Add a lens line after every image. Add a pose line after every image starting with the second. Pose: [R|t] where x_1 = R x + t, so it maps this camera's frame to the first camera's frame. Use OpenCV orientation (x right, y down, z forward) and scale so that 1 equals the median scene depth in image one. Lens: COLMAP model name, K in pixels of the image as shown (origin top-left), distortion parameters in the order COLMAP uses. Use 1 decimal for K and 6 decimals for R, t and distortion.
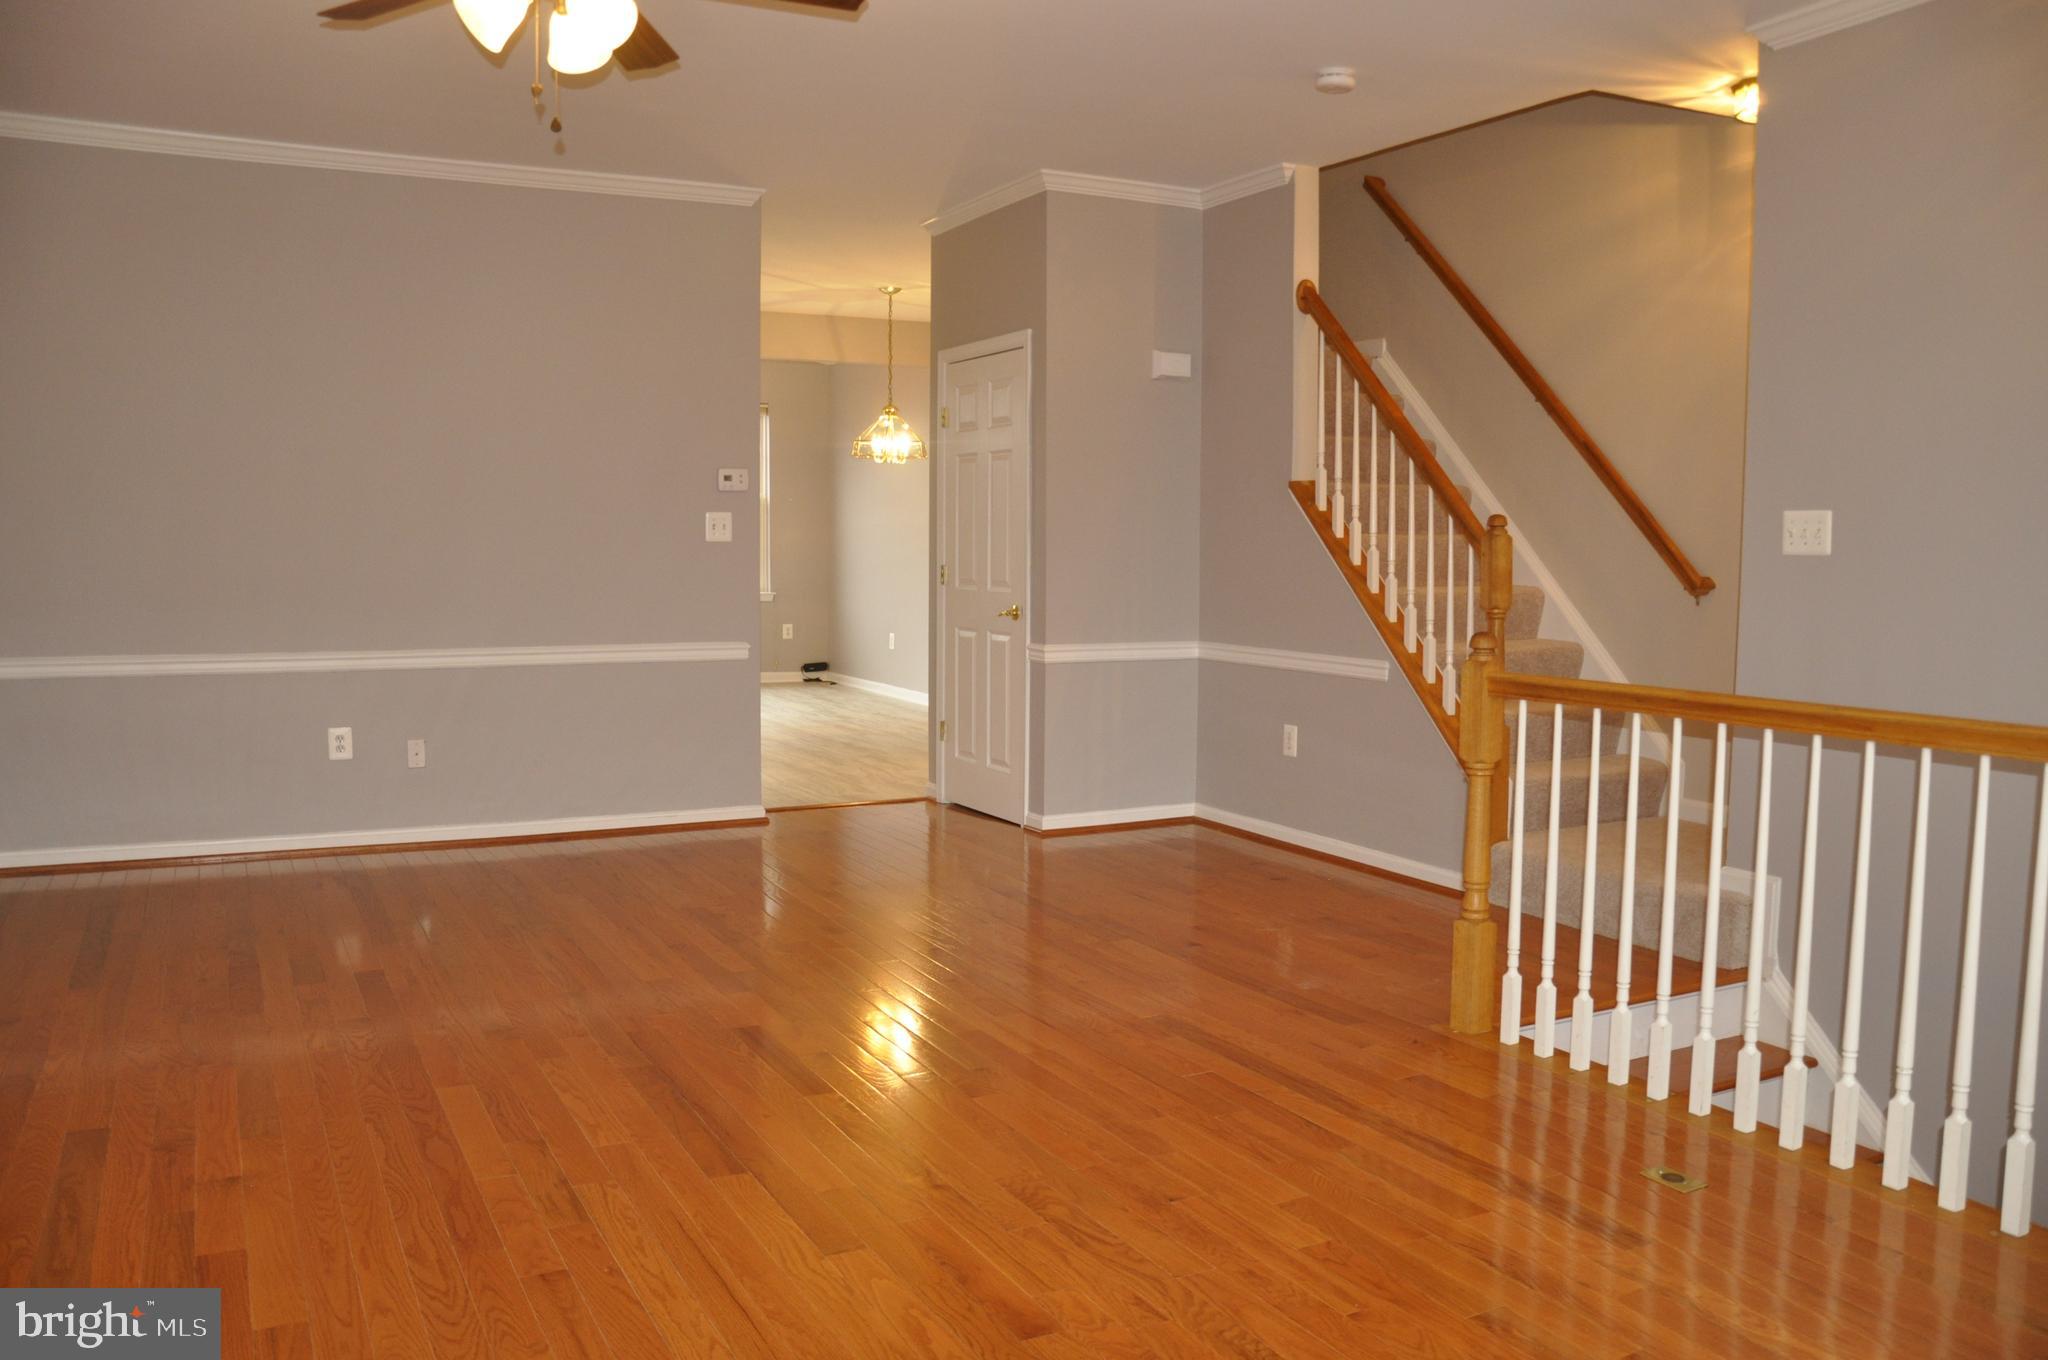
lens RADIAL K [[1601.6, 0, 1029.9], [0, 1601.6, 688.8], [0, 0, 1]] dist [-0.167856, 0.145318]
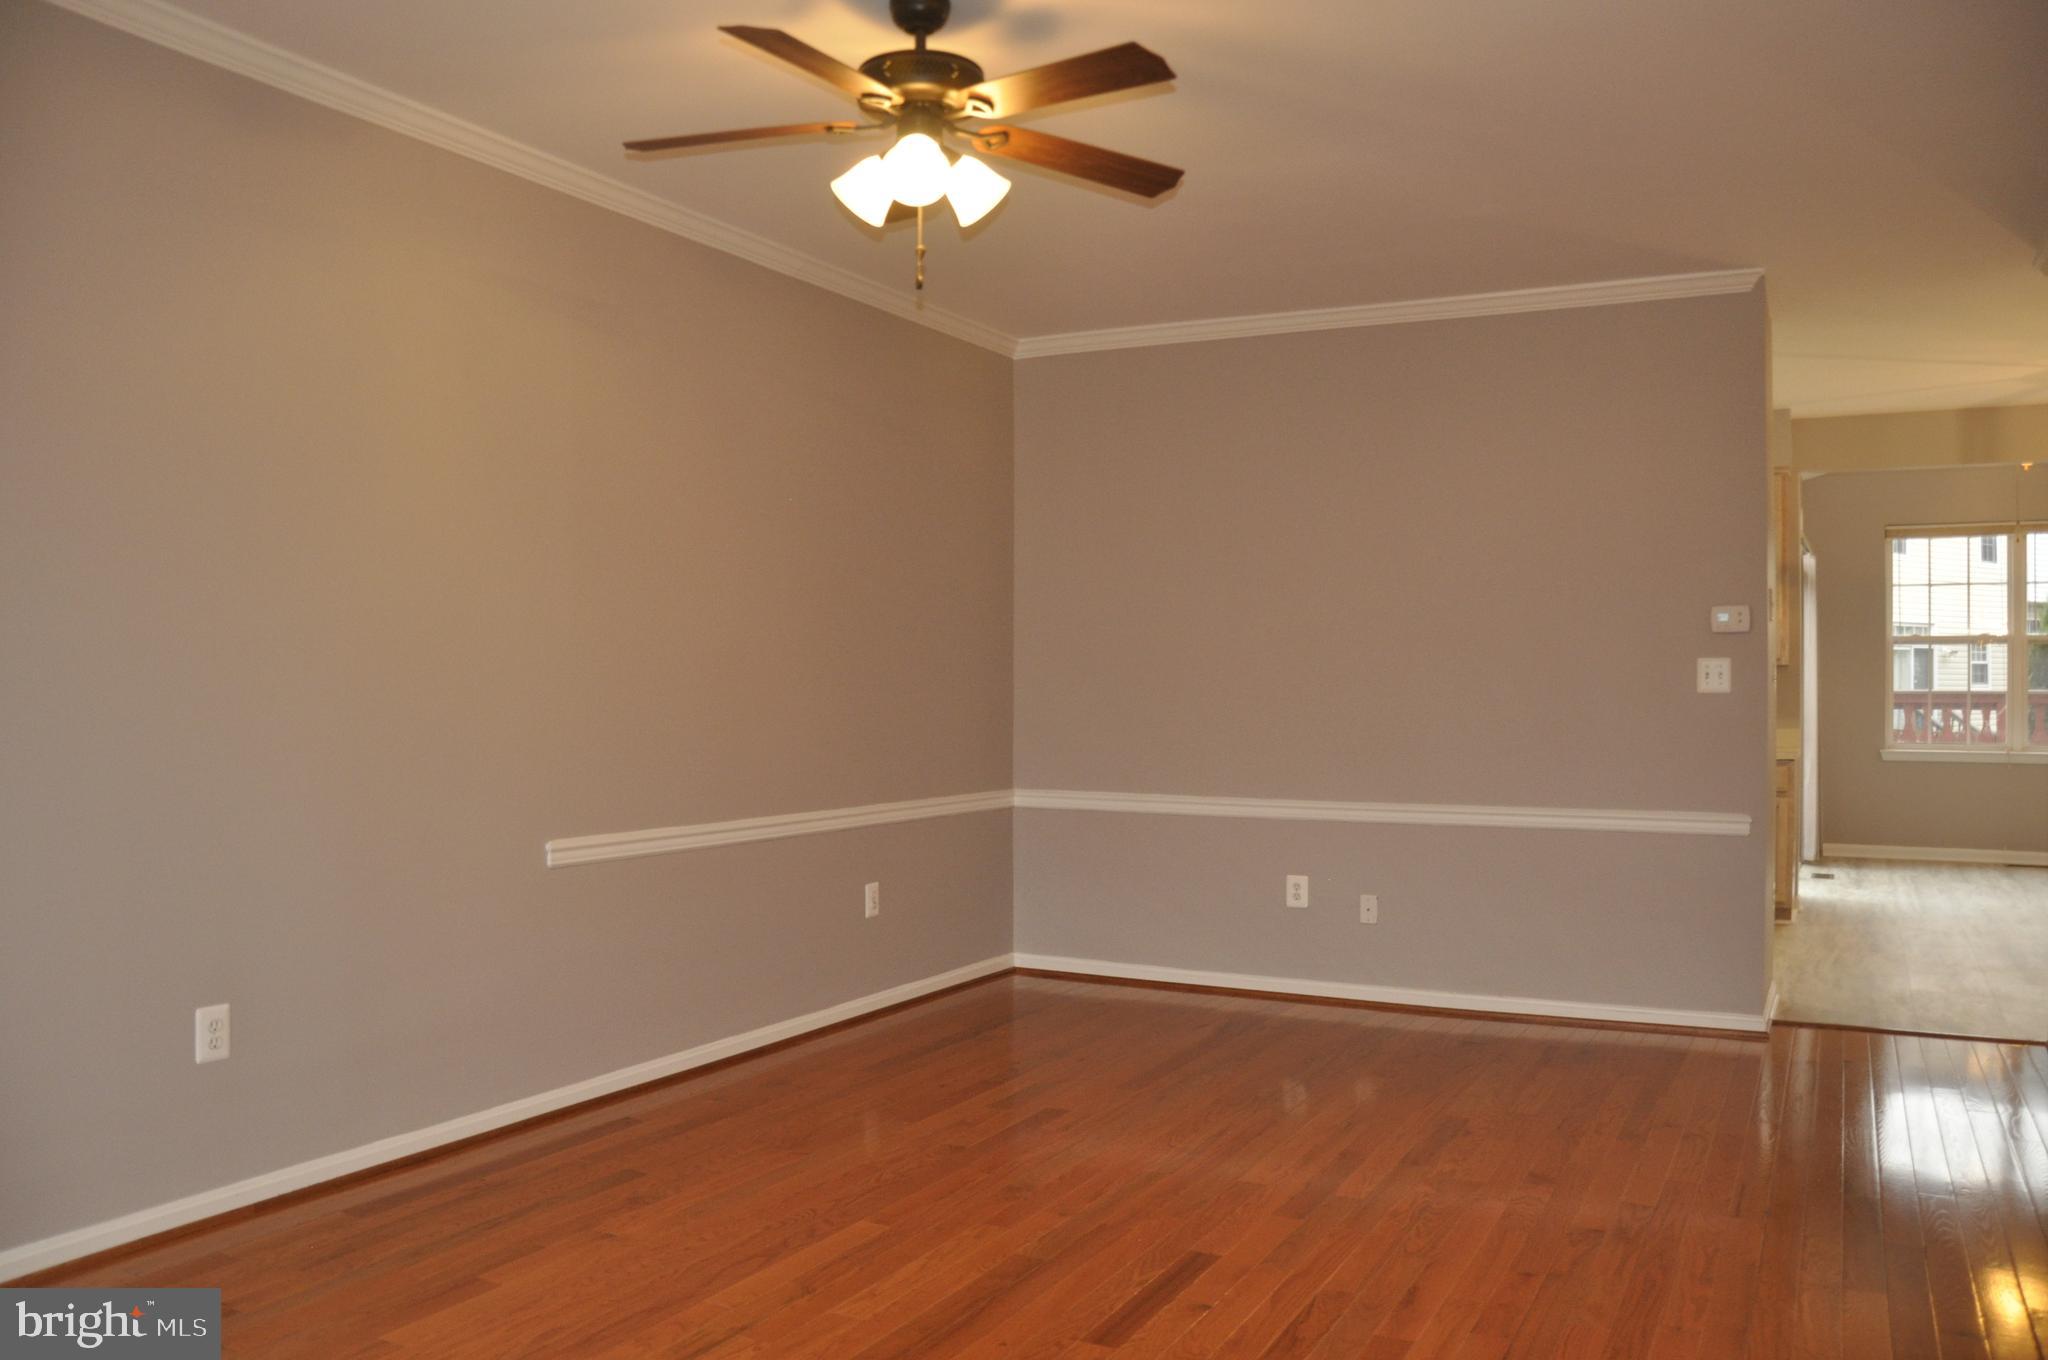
lens RADIAL K [[1601.6, 0, 1029.9], [0, 1601.6, 688.8], [0, 0, 1]] dist [-0.167856, 0.145318]
pose [[0.564063, -0.006291, -0.825708, 0.309867], [-0.071186, 0.995878, -0.056216, -0.025270], [0.822657, 0.090488, 0.561290, 0.267539]]
